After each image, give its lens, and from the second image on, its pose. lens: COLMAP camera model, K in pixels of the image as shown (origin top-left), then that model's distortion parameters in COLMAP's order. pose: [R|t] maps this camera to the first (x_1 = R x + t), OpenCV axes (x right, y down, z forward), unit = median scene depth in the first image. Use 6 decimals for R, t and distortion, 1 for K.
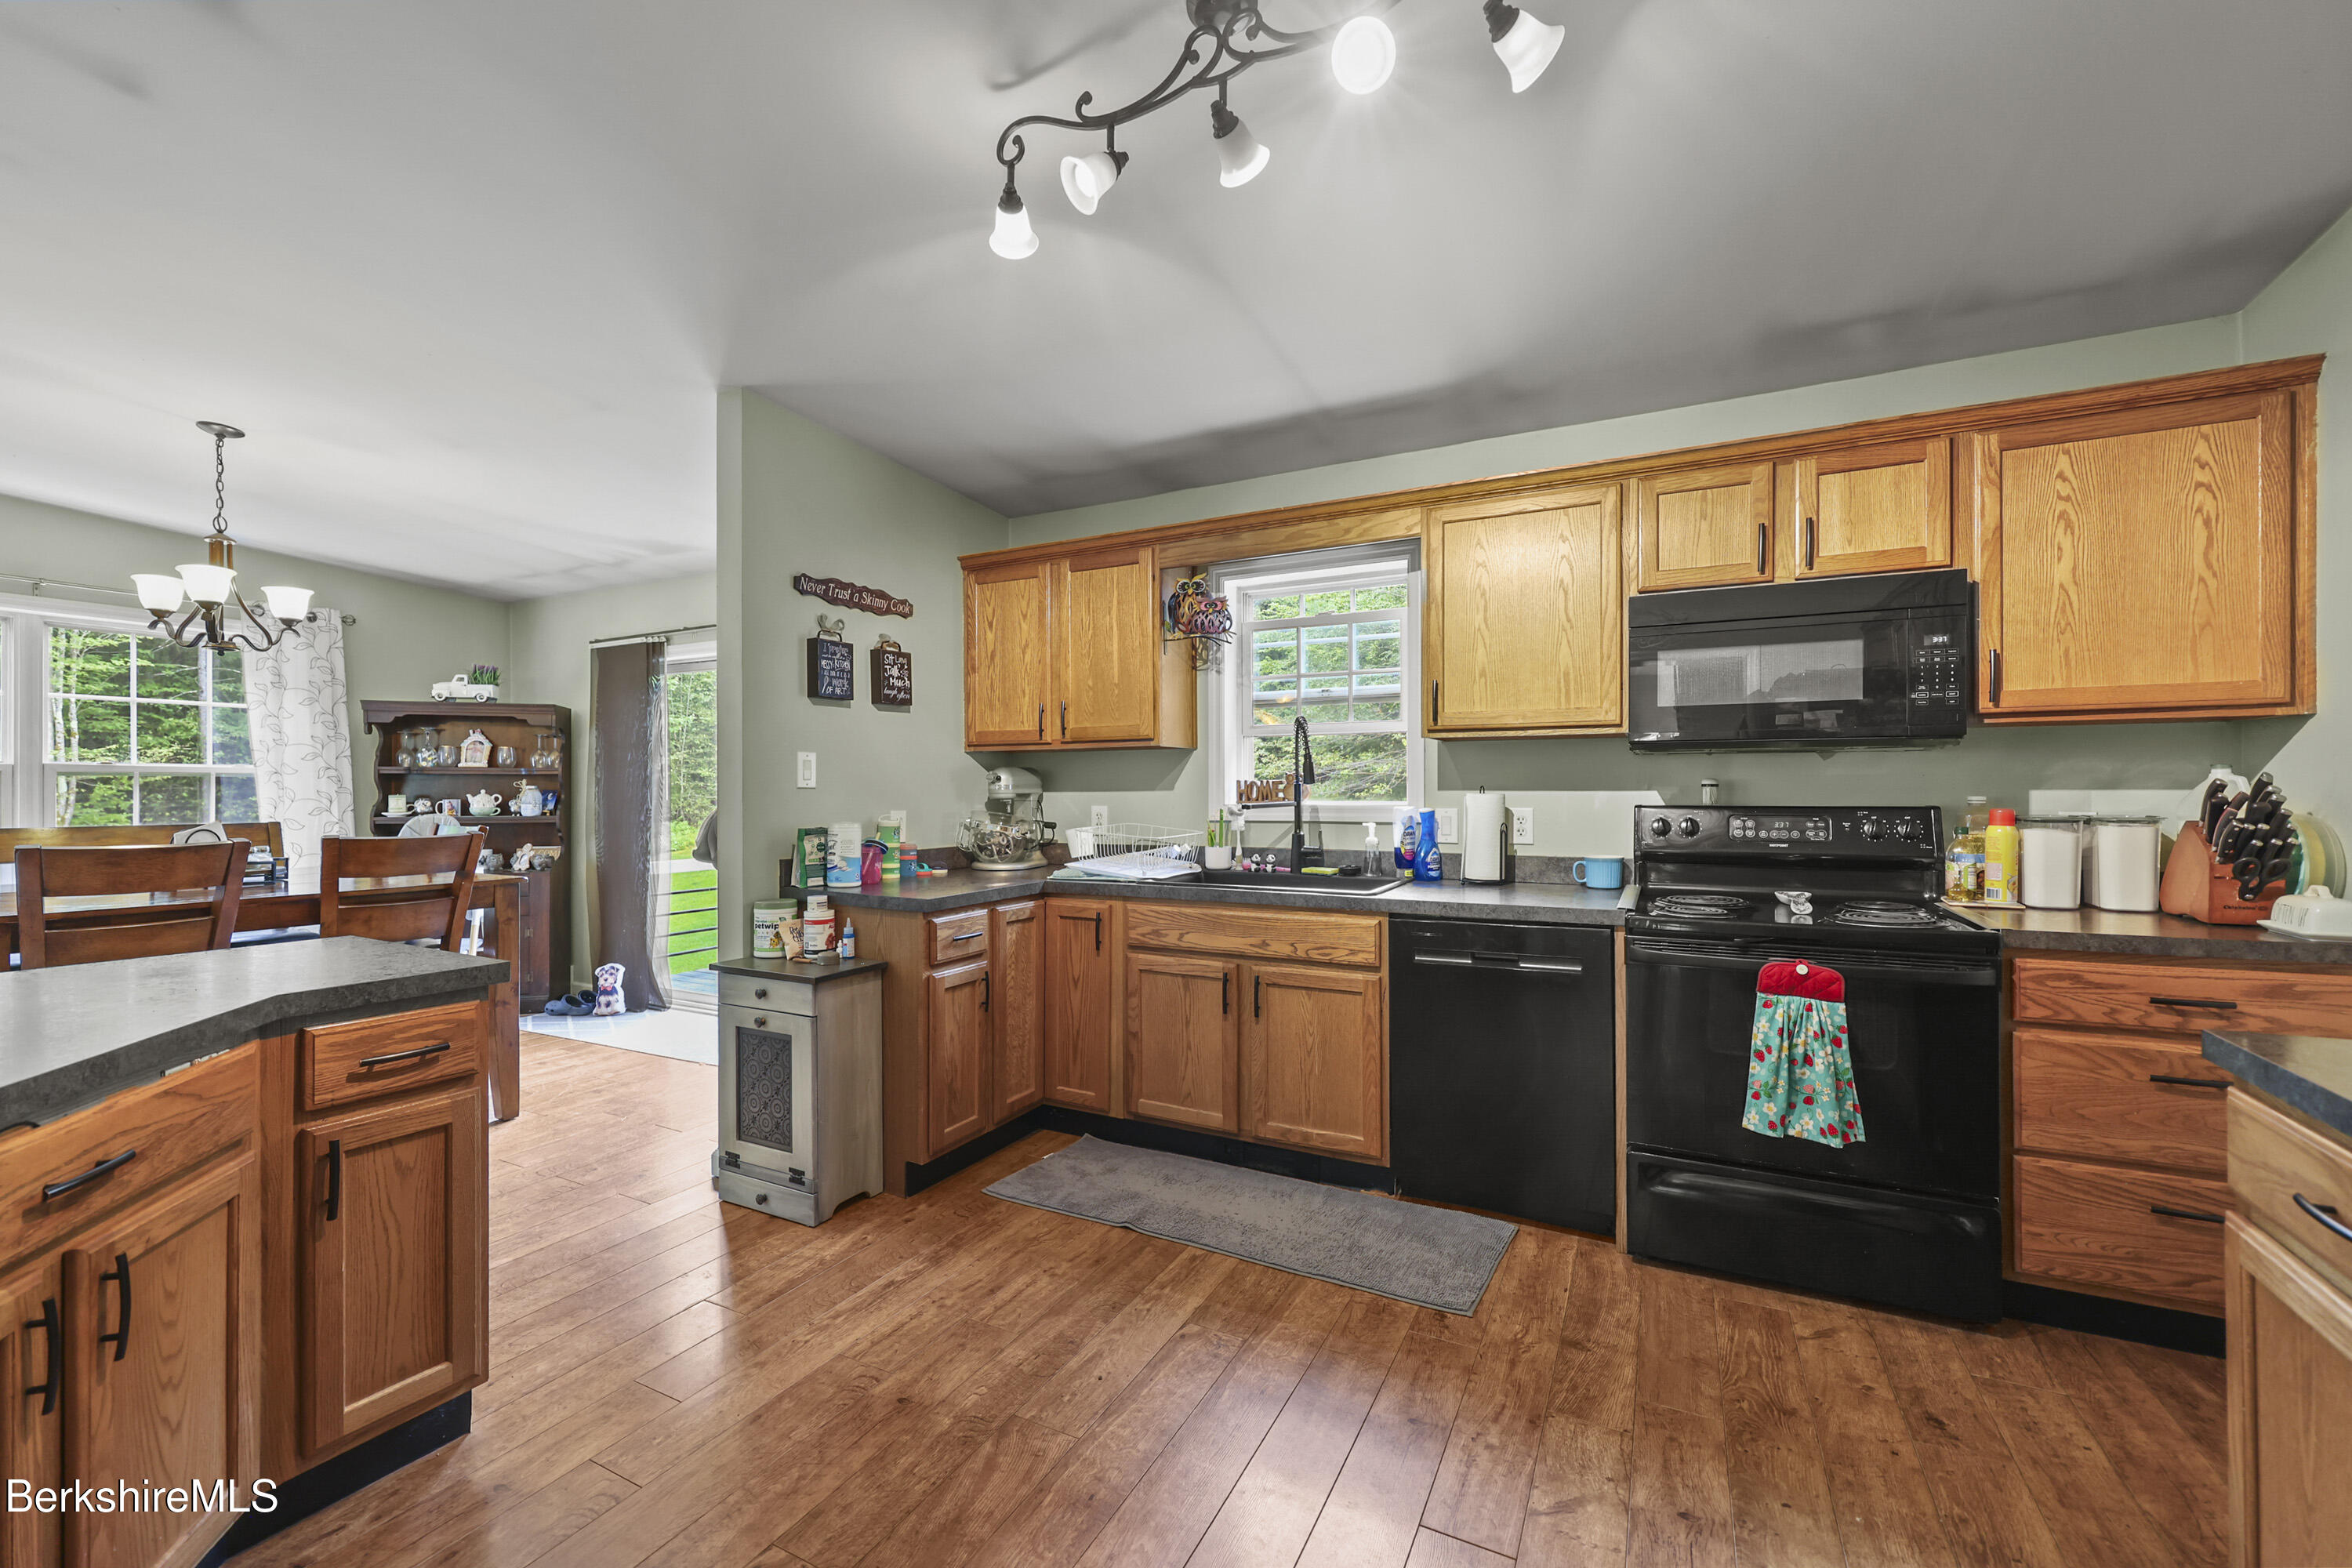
lens RADIAL K [[953.0, 0, 1175.2], [0, 953.0, 792.6], [0, 0, 1]] dist [-0.000753, 0.000256]
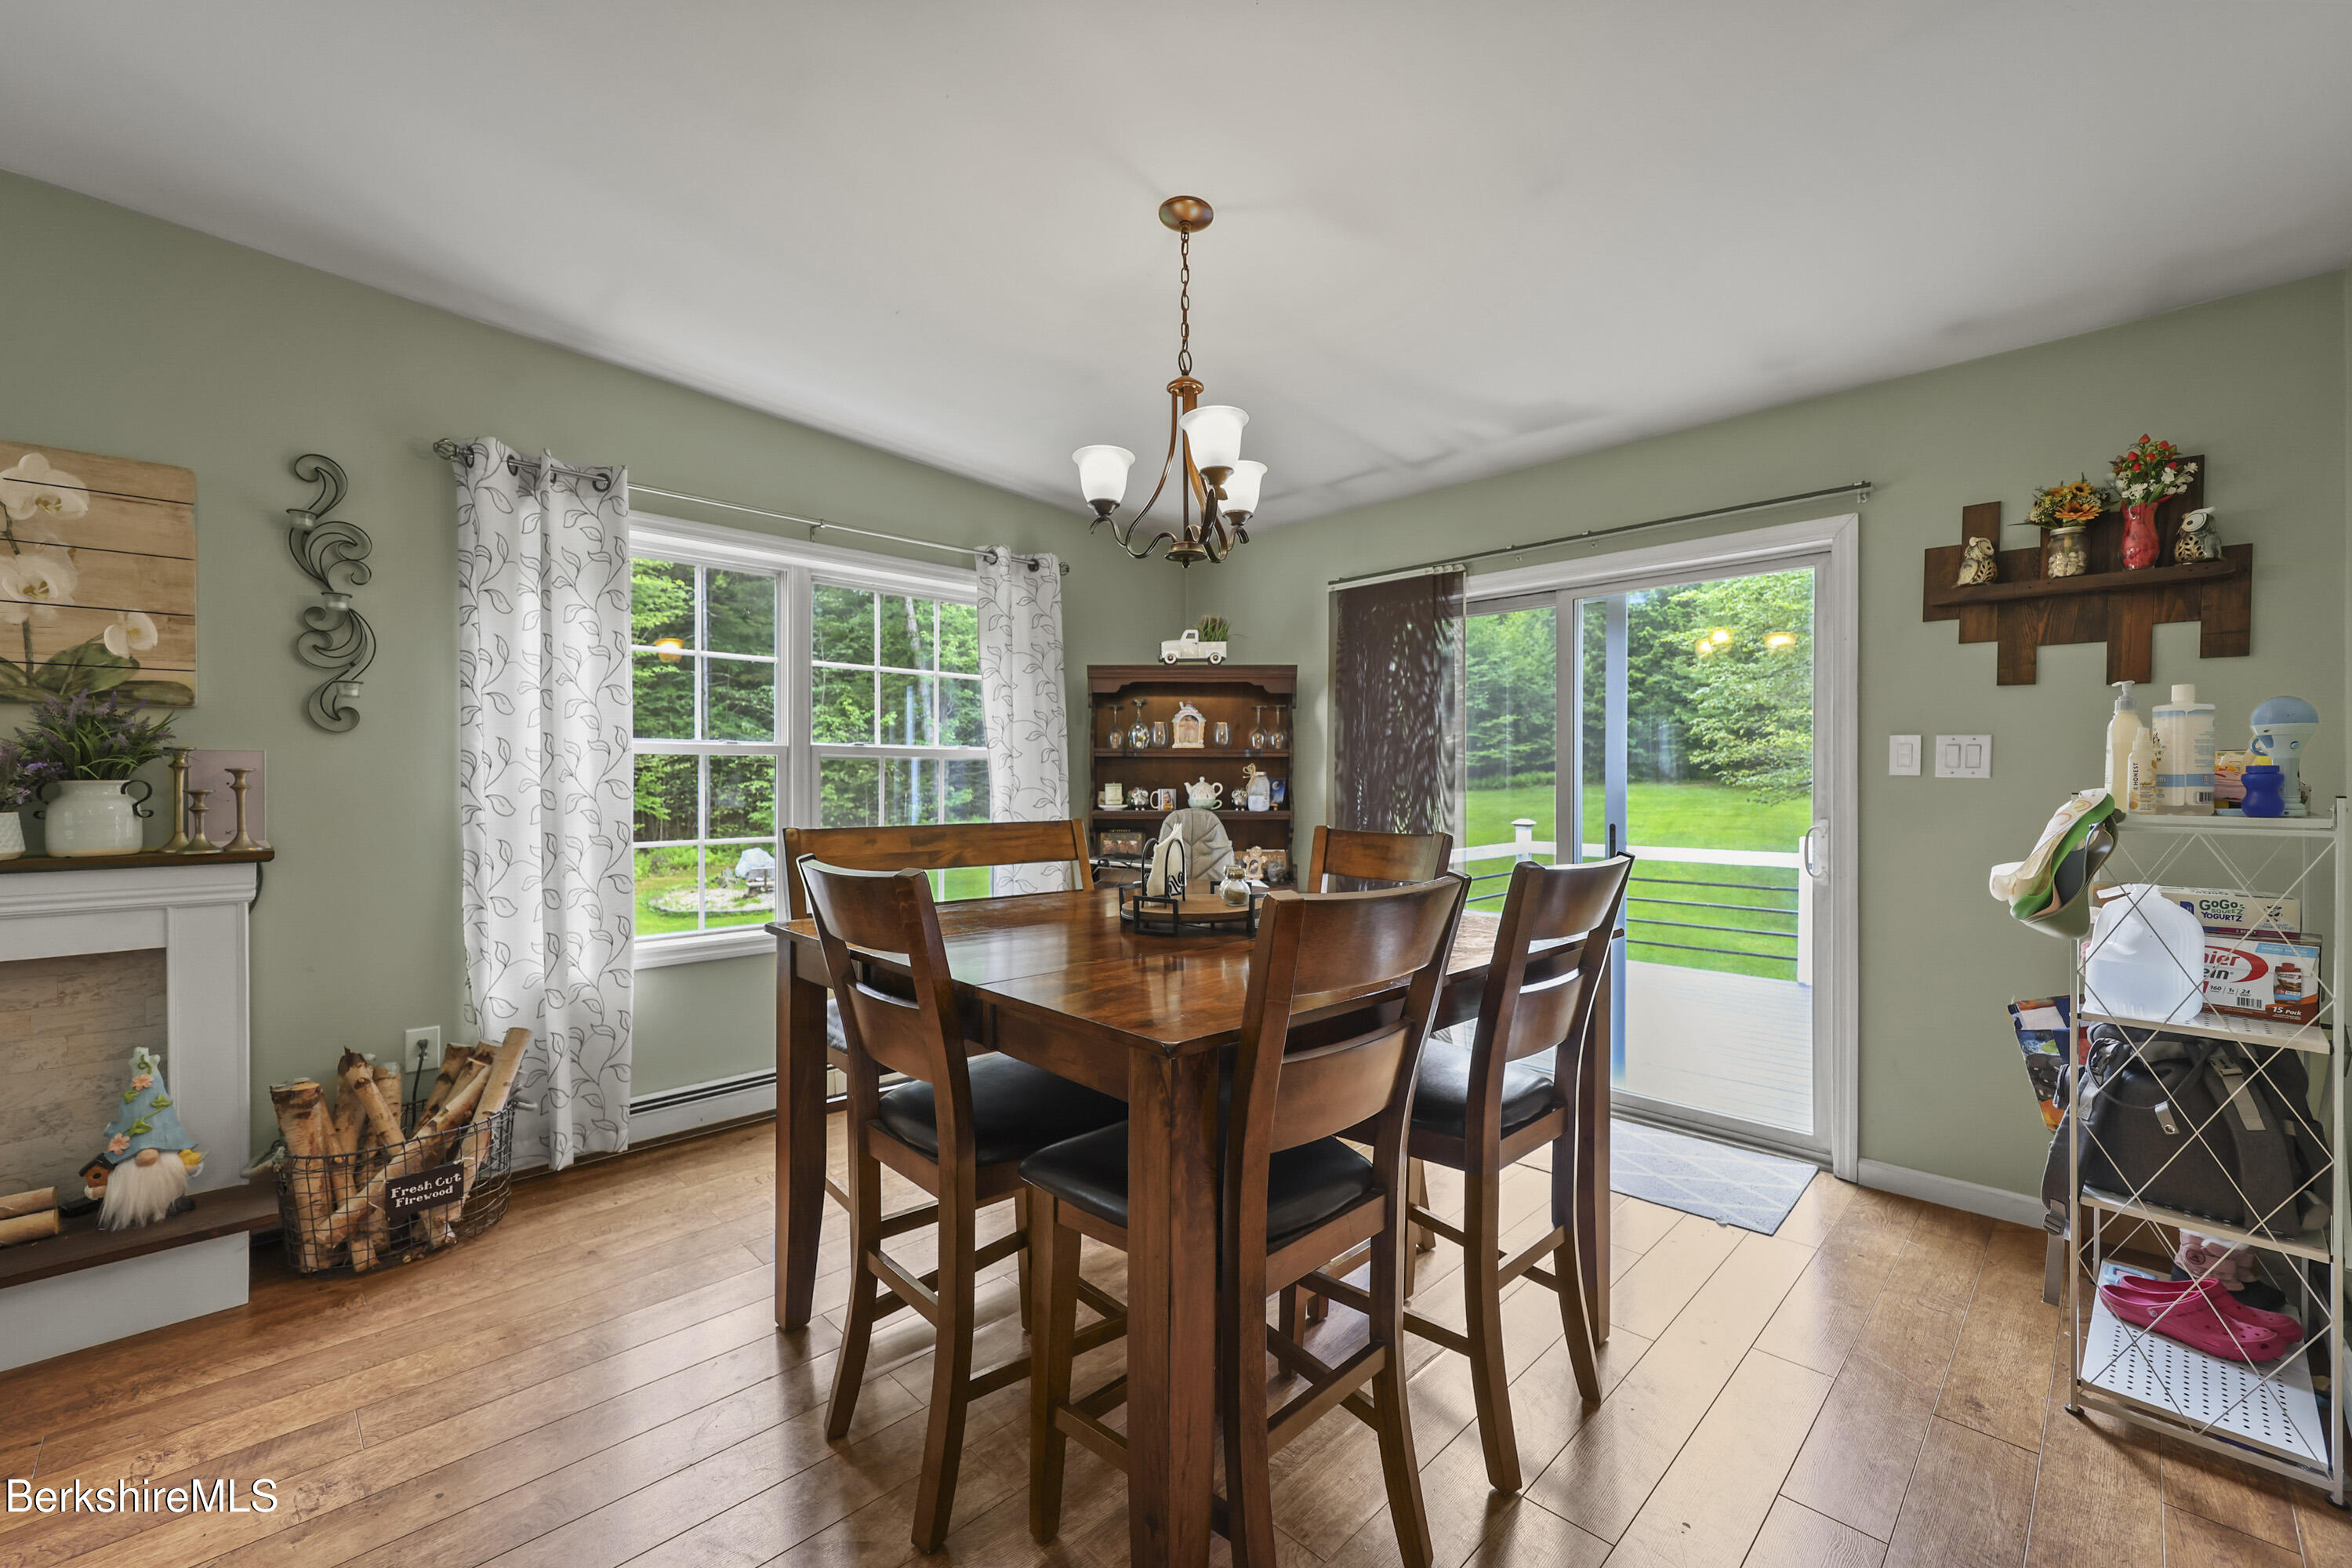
lens RADIAL K [[957.4, 0, 1179.0], [0, 957.4, 778.0], [0, 0, 1]] dist [0.000759, 0.000231]
pose [[0.952787, 0.001920, -0.303634, -0.557683], [-0.002797, 0.999993, -0.002454, -0.000085], [0.303627, 0.003188, 0.952786, 0.265876]]
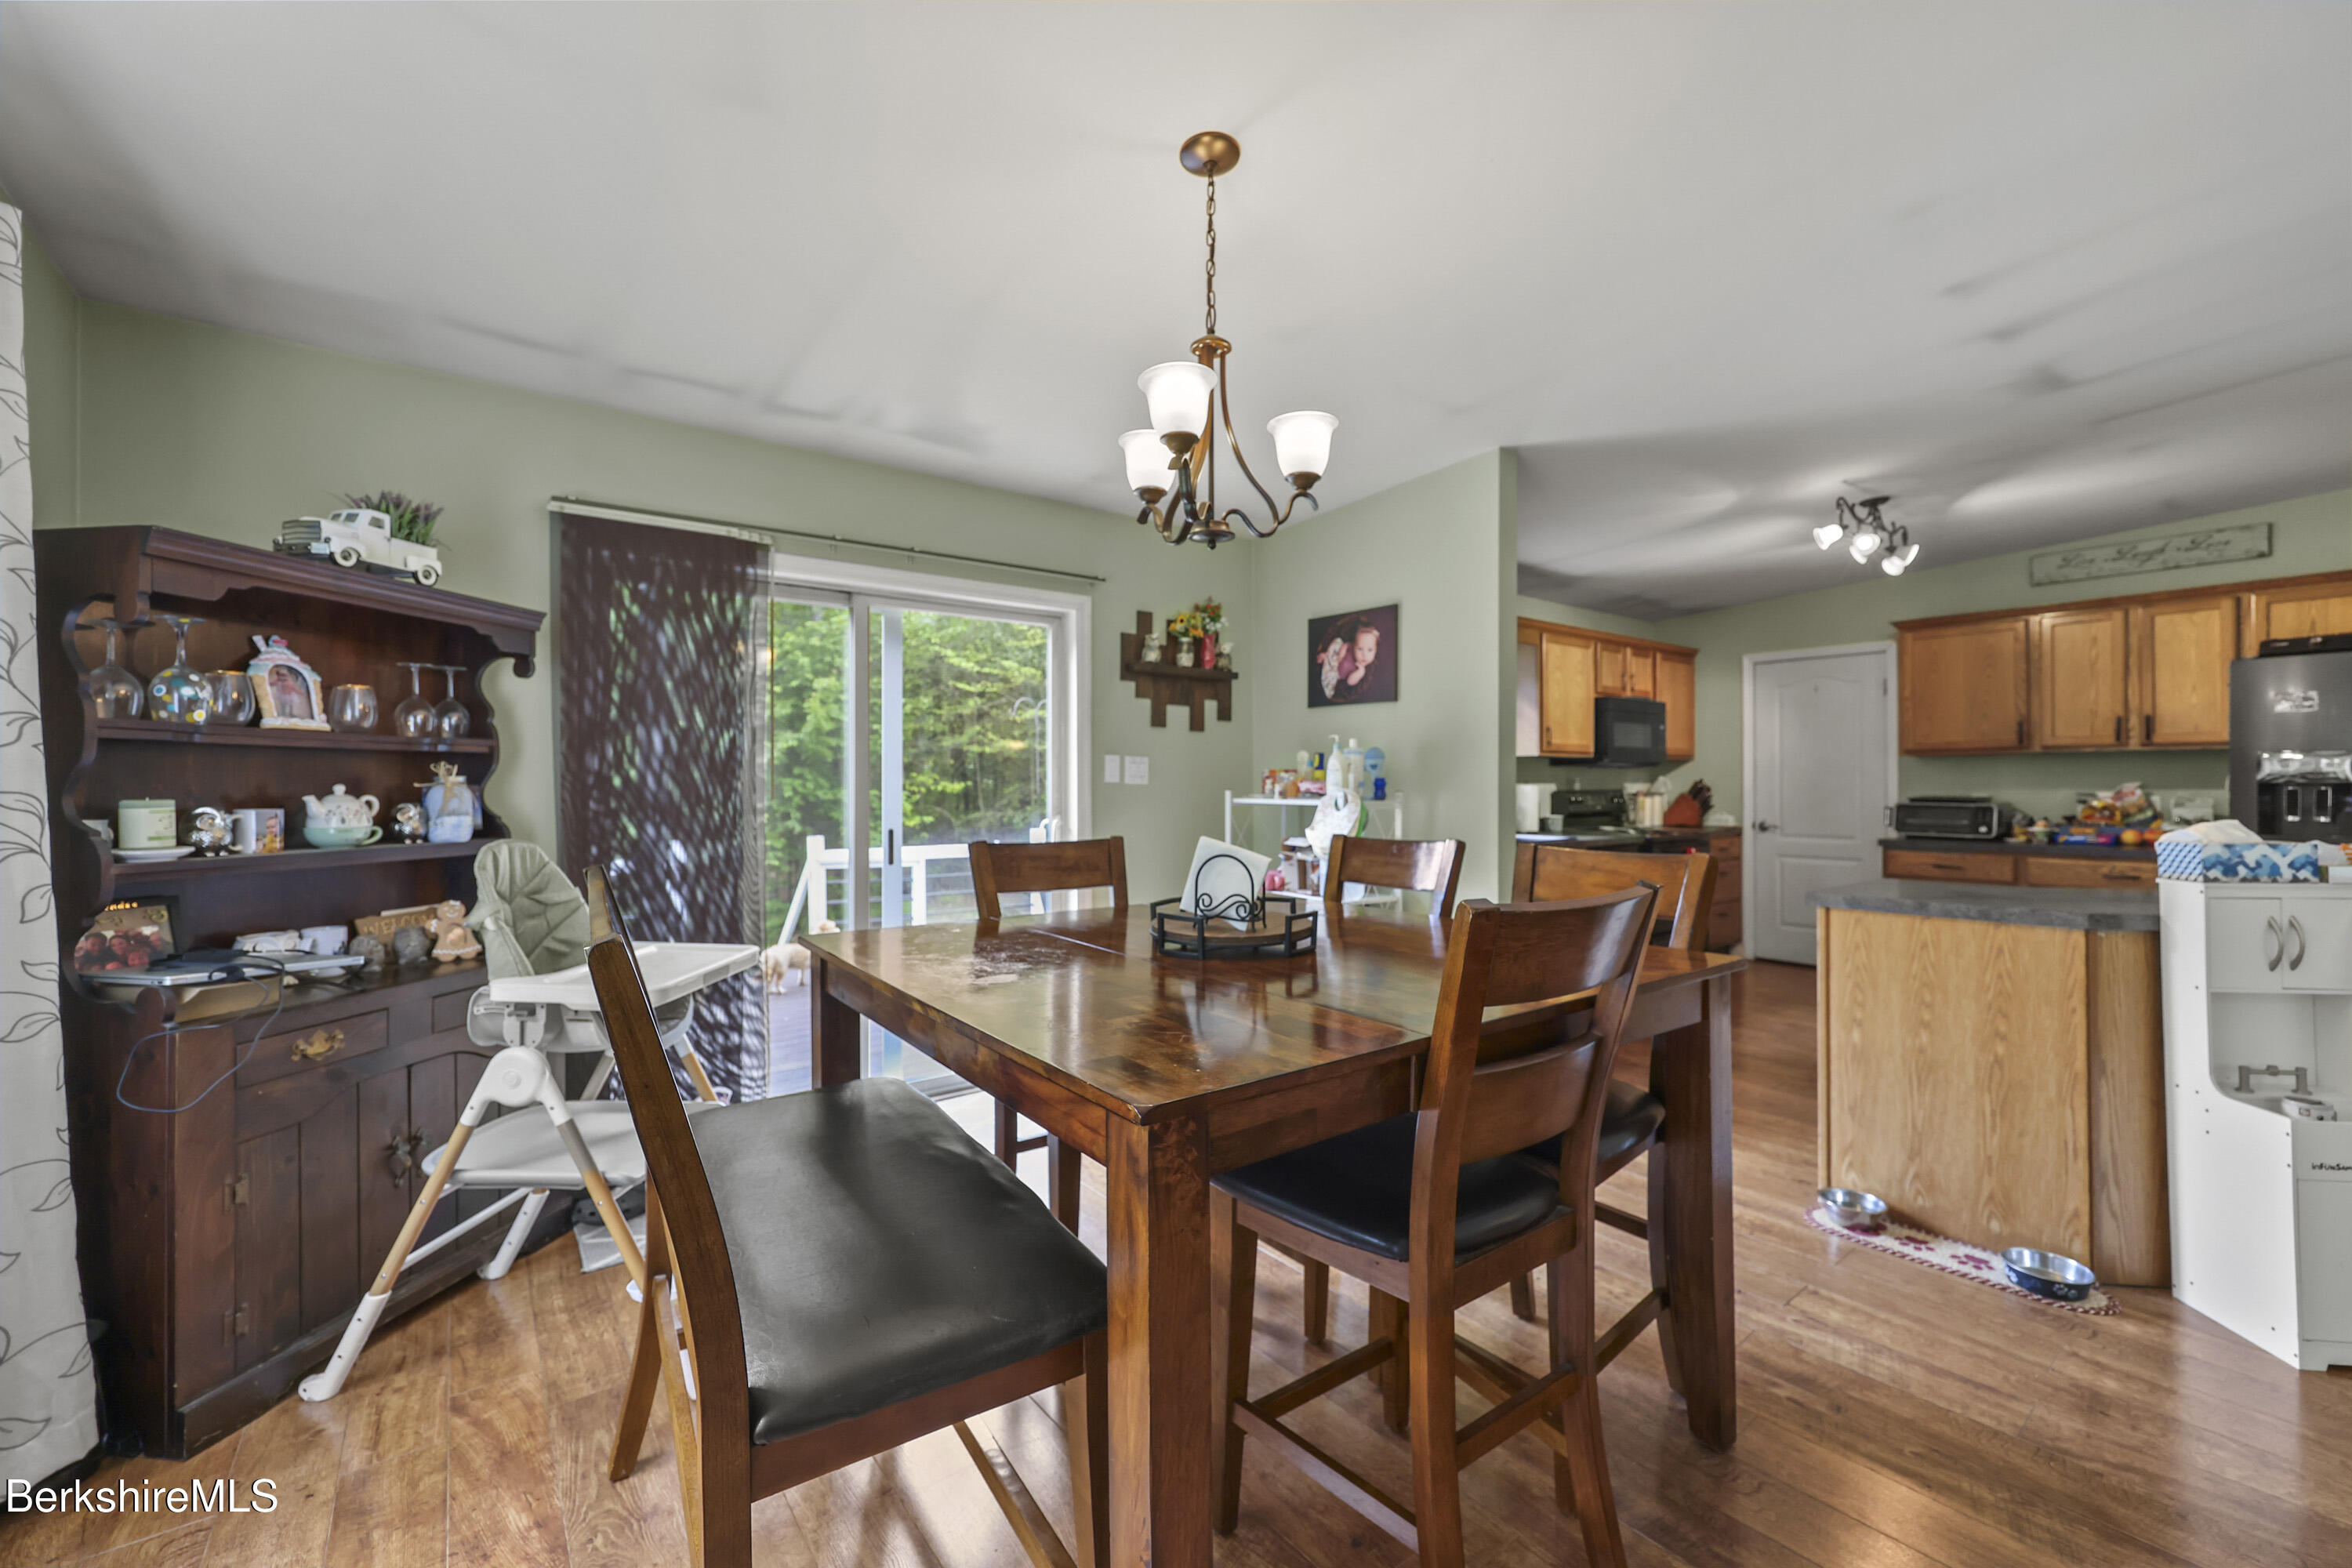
lens RADIAL K [[941.3, 0, 1182.7], [0, 941.3, 780.7], [0, 0, 1]] dist [0.000447, -0.000011]
pose [[0.418040, 0.003097, 0.908423, -1.049084], [0.005378, 0.999968, -0.005884, -0.000238], [-0.908413, 0.007345, 0.418010, 0.538472]]
